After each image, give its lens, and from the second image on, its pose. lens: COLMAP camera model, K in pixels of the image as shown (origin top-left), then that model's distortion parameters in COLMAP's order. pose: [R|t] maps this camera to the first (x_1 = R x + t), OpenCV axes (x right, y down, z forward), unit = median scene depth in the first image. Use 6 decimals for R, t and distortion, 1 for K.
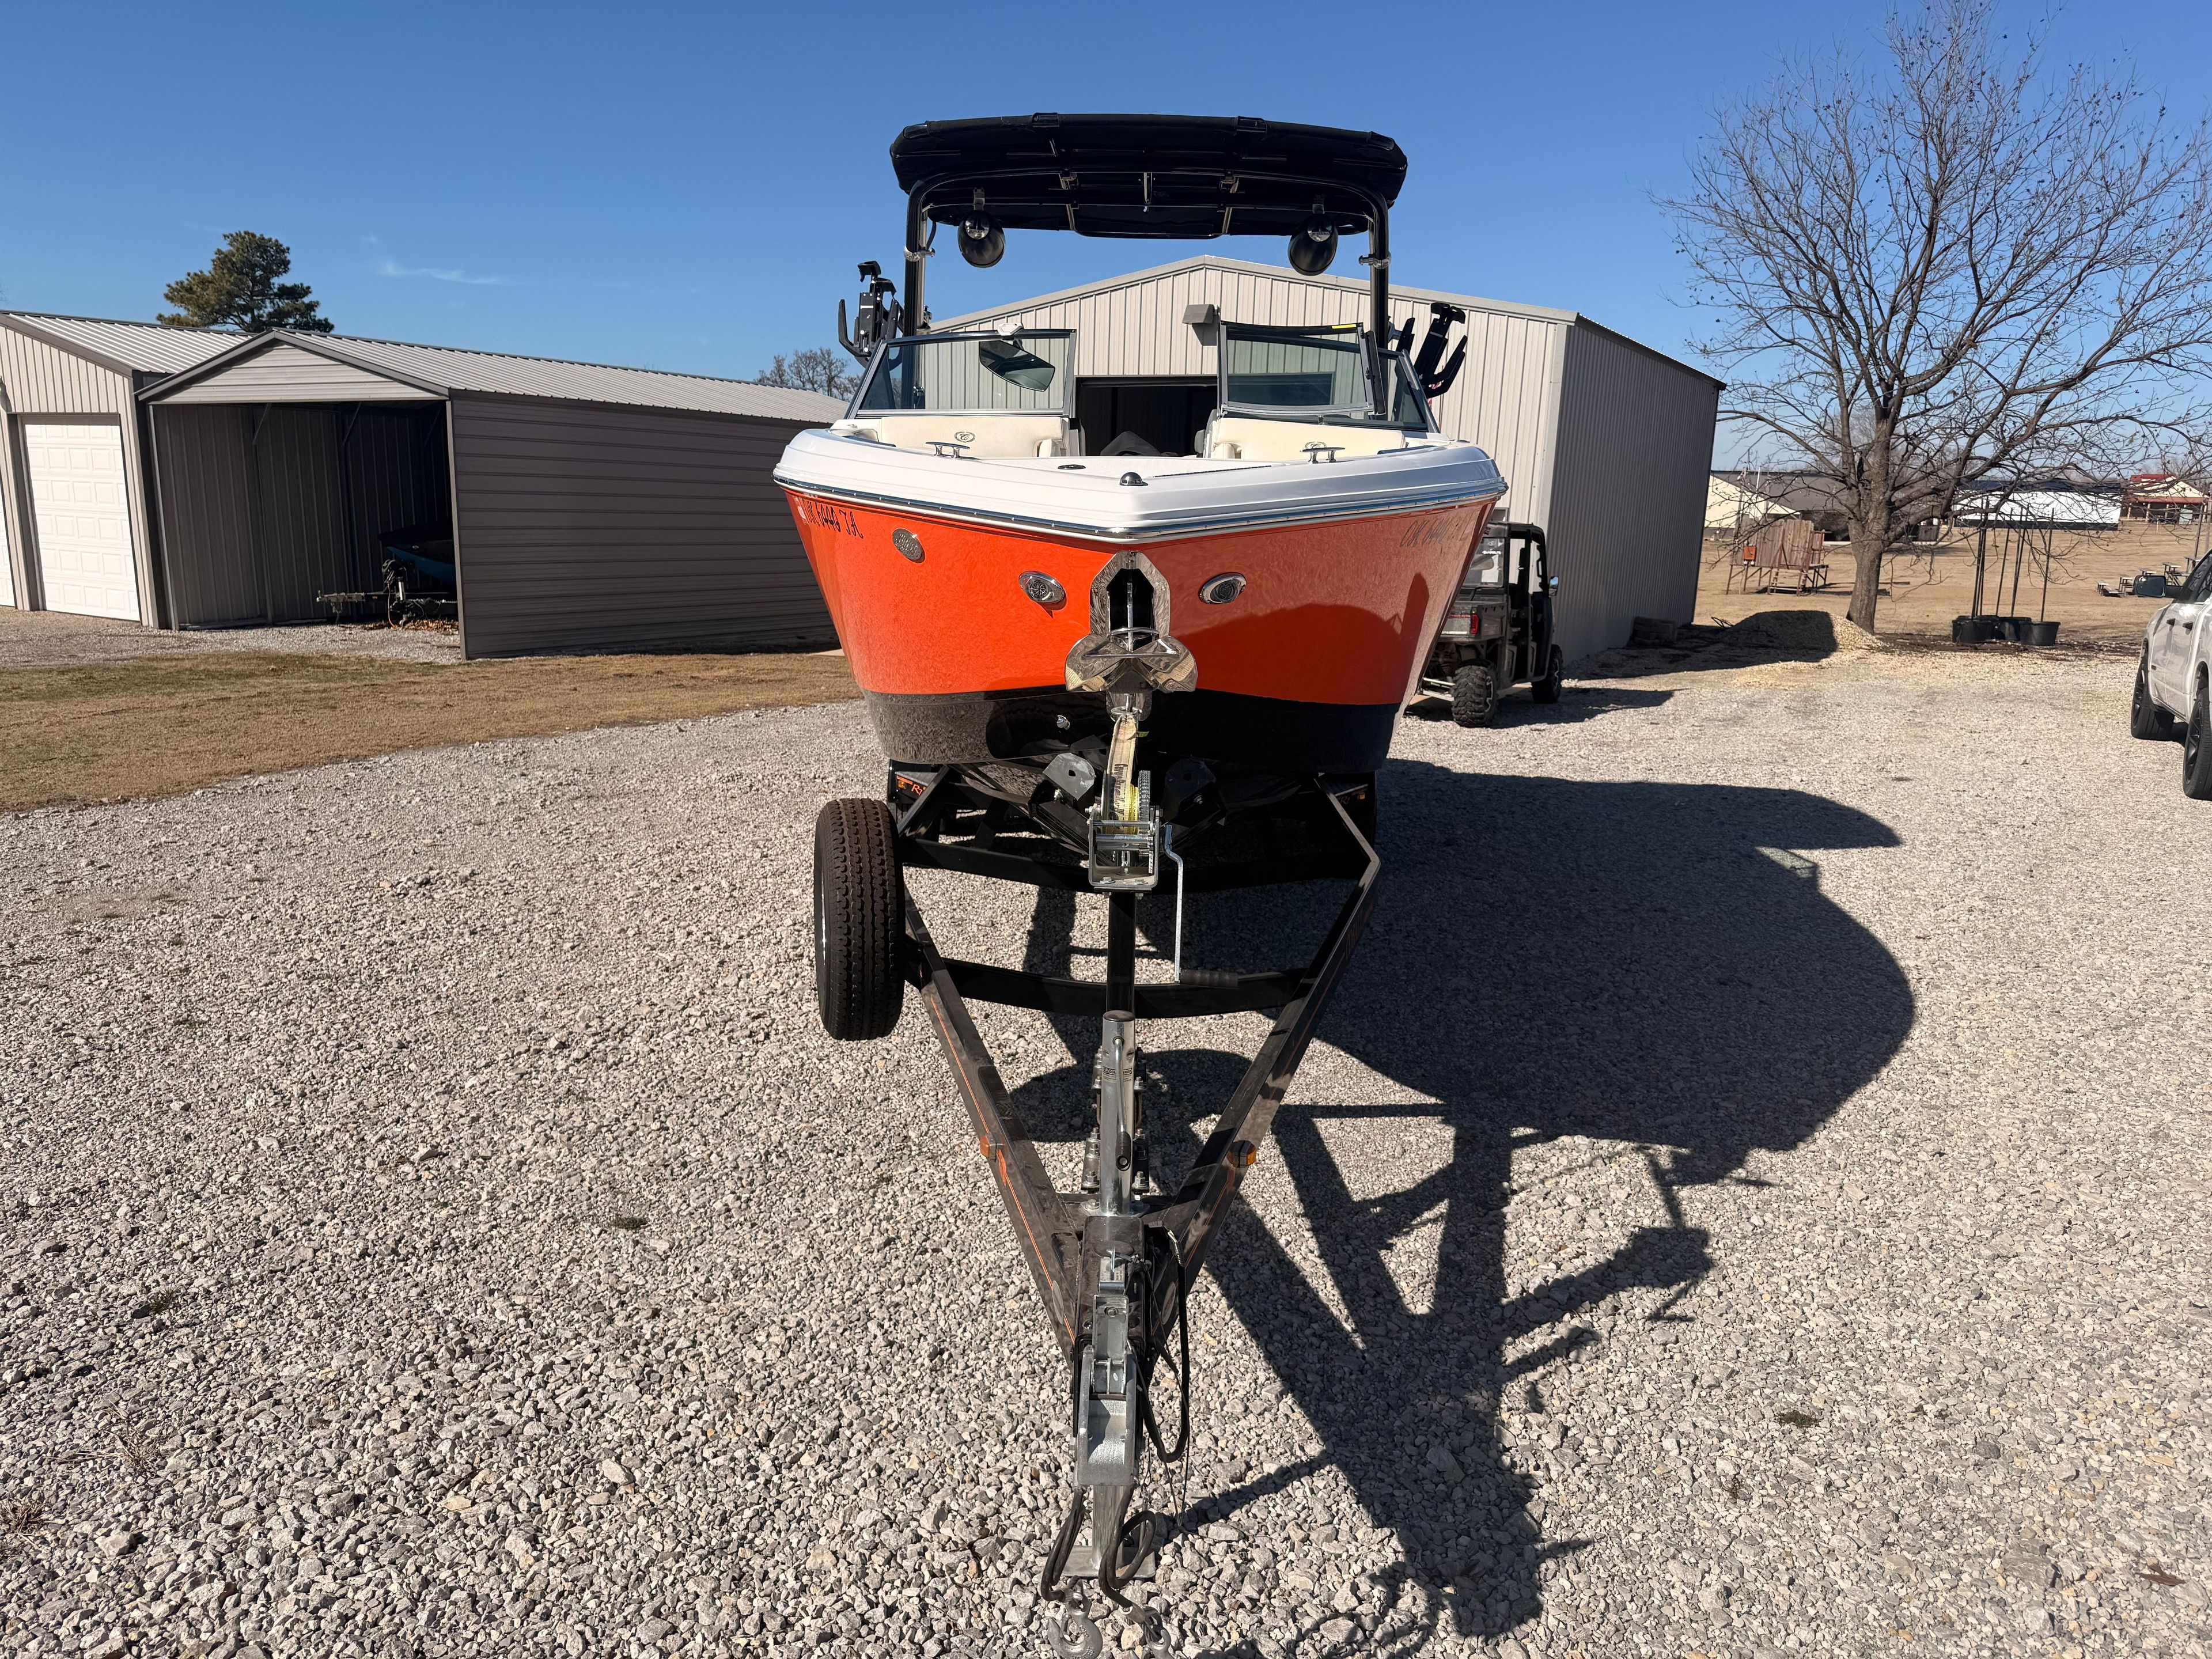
lens RADIAL K [[1562.1, 0, 1095.2], [0, 1562.1, 835.6], [0, 0, 1]] dist [0.026354, -0.028580]
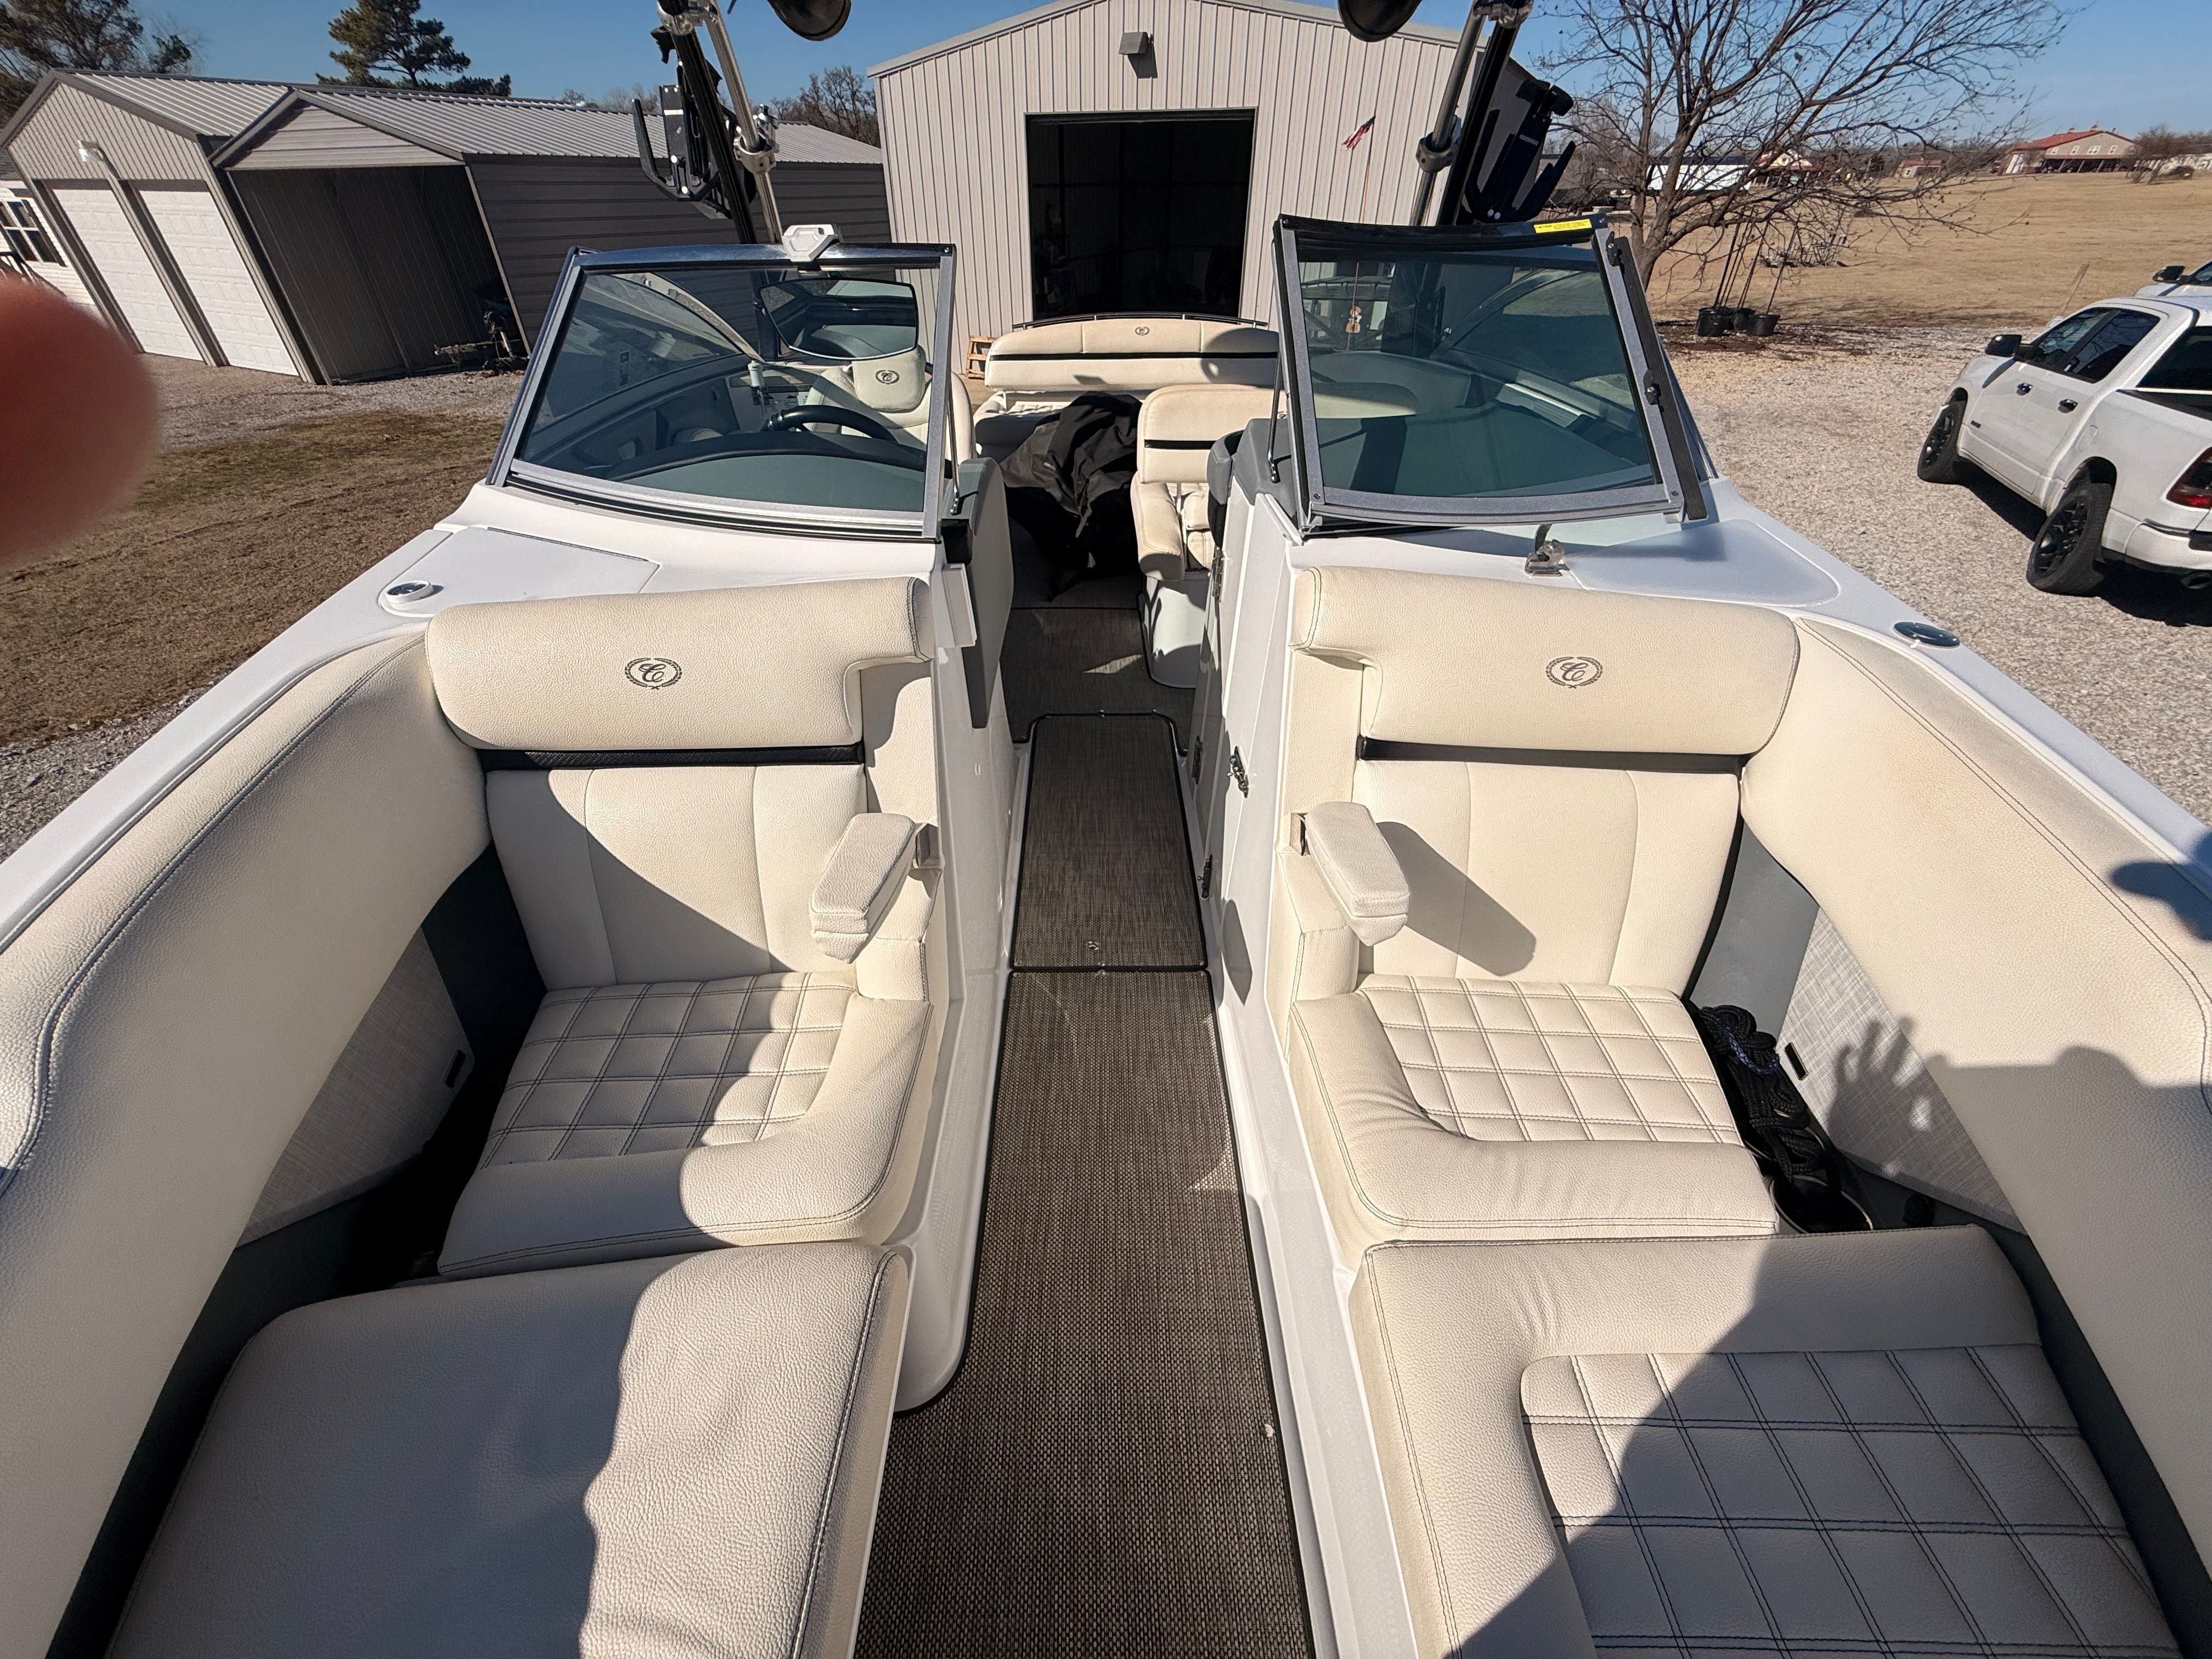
lens RADIAL K [[888.5, 0, 1101.8], [0, 888.5, 830.0], [0, 0, 1]] dist [0.001644, -0.000167]
pose [[0.998619, -0.048837, 0.019373, 0.004058], [0.036912, 0.914548, 0.402789, -0.069695], [-0.037389, -0.401517, 0.915088, 0.179508]]
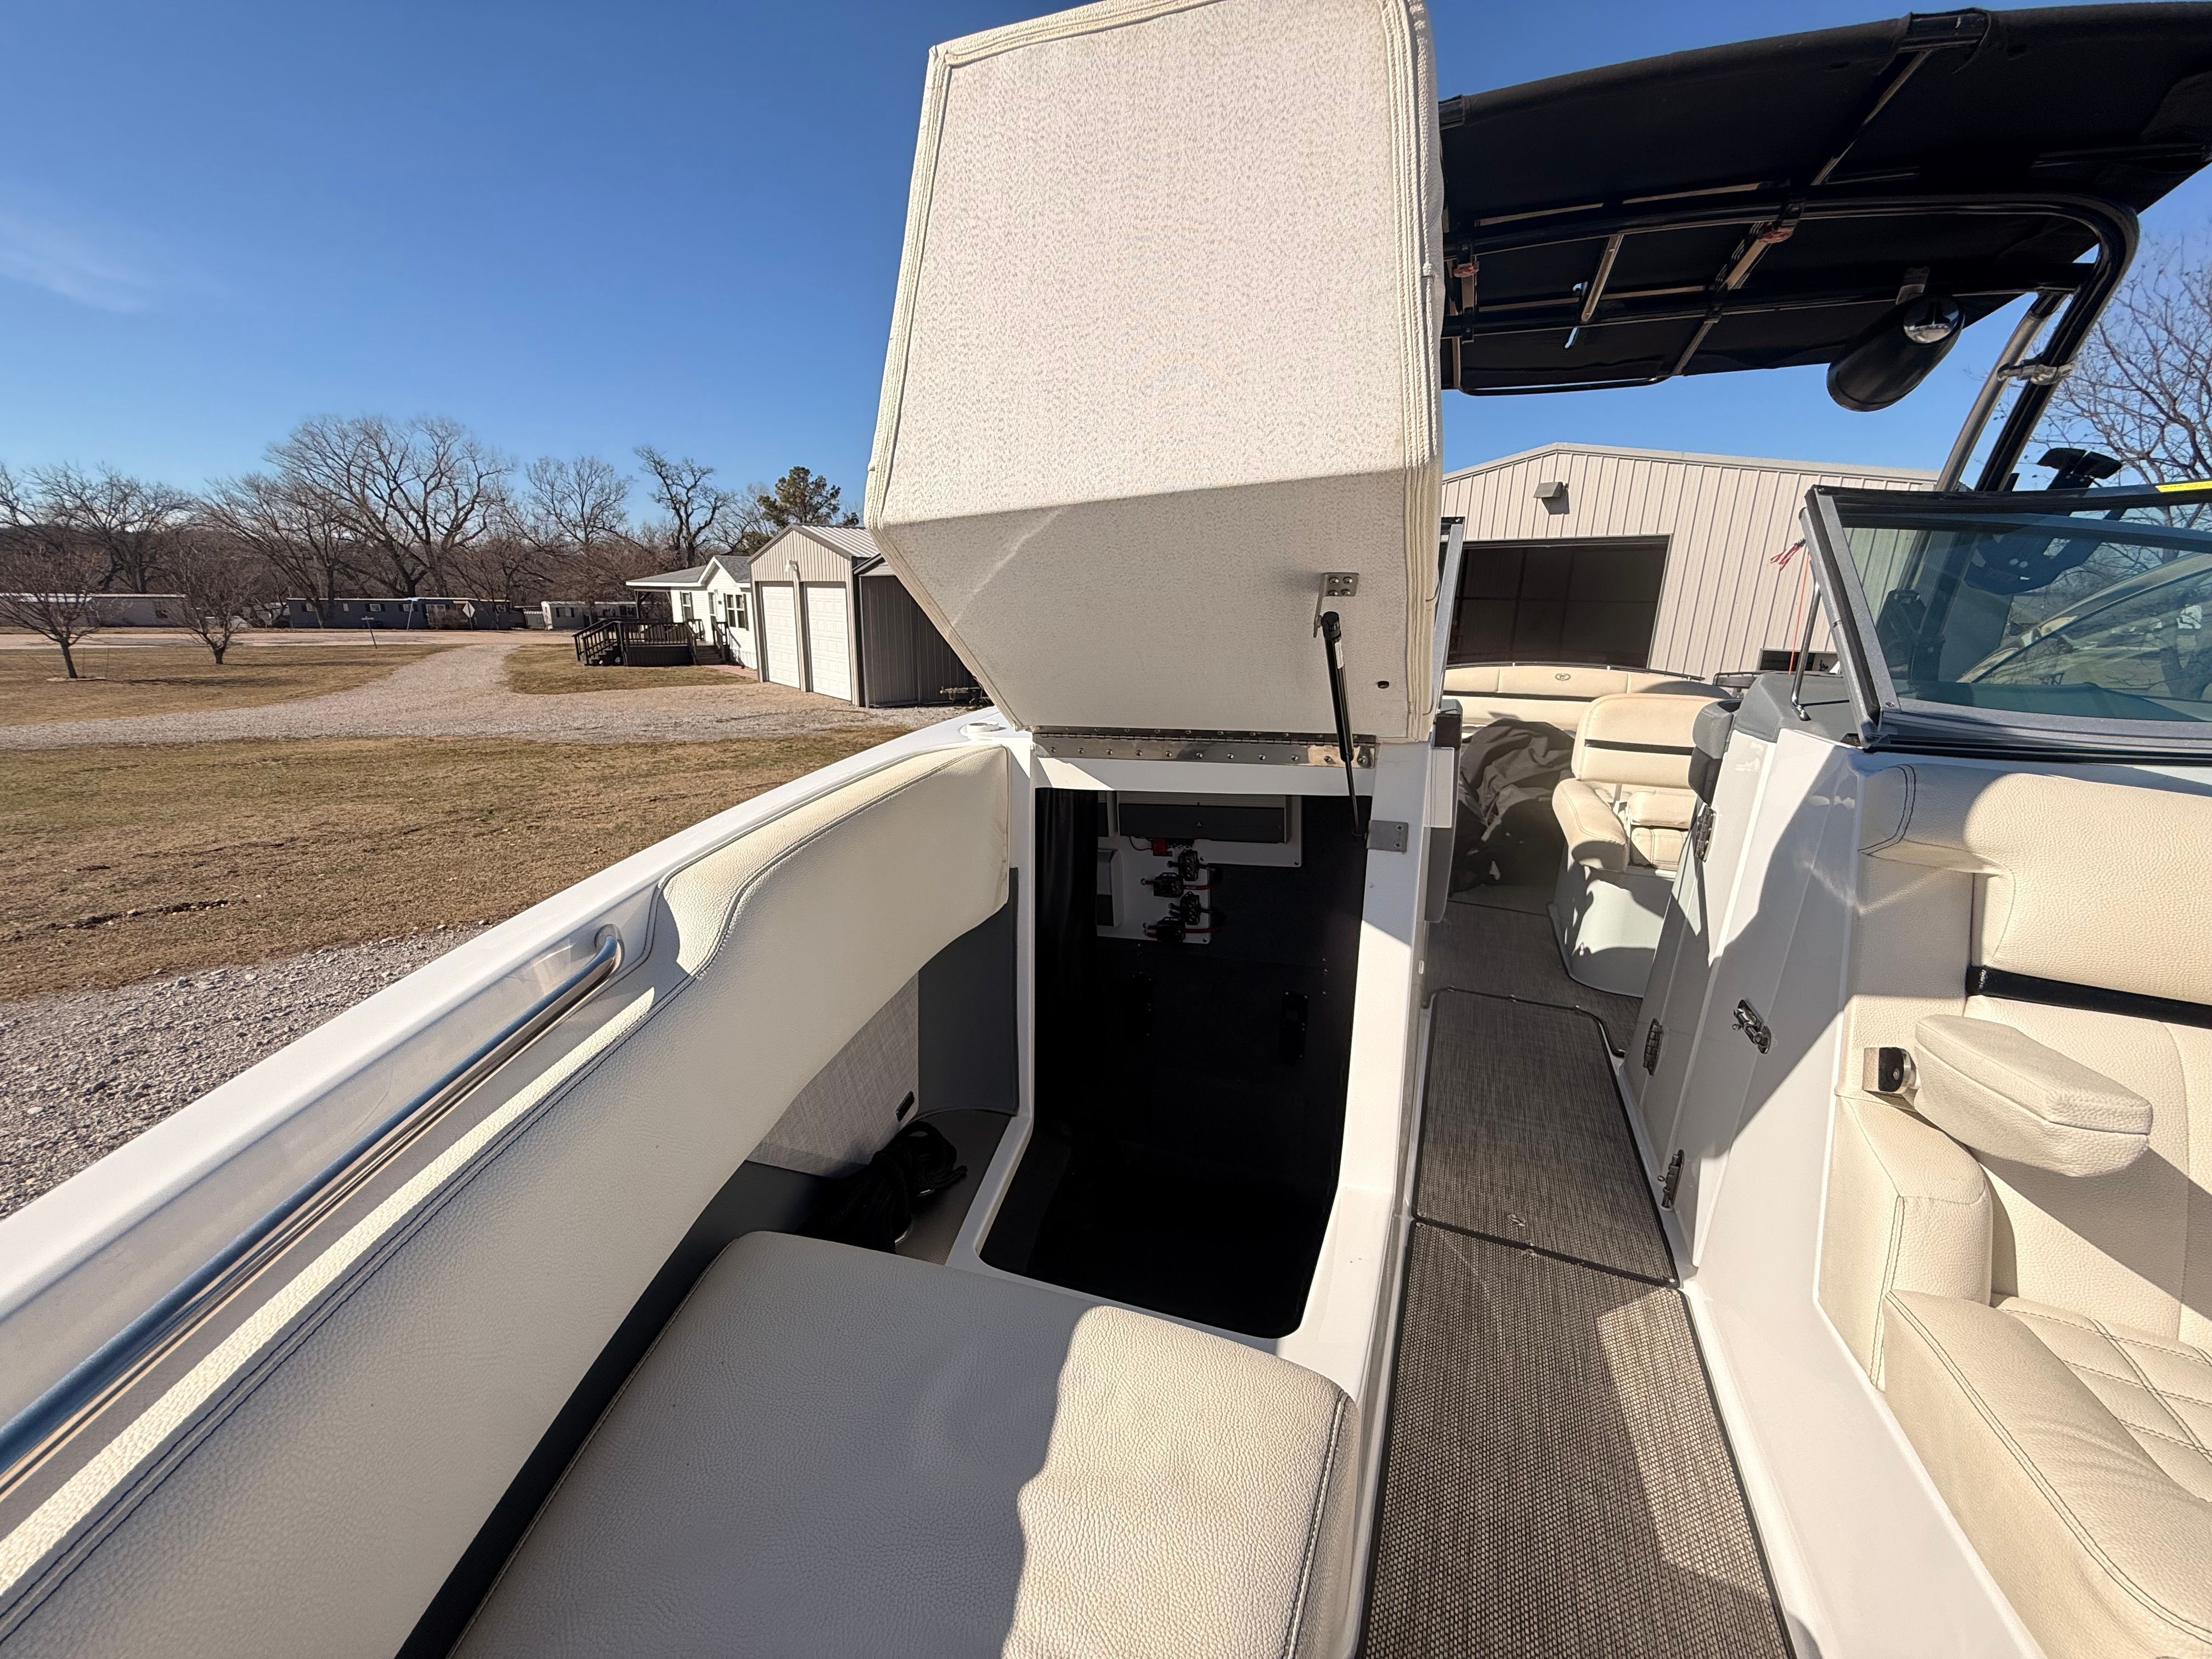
lens RADIAL K [[888.5, 0, 1099.2], [0, 888.5, 825.7], [0, 0, 1]] dist [0.001644, -0.000167]
pose [[0.935981, 0.079139, -0.343040, -0.004424], [-0.070273, 0.996795, 0.038222, -0.057918], [0.344966, -0.011669, 0.938543, 0.175673]]
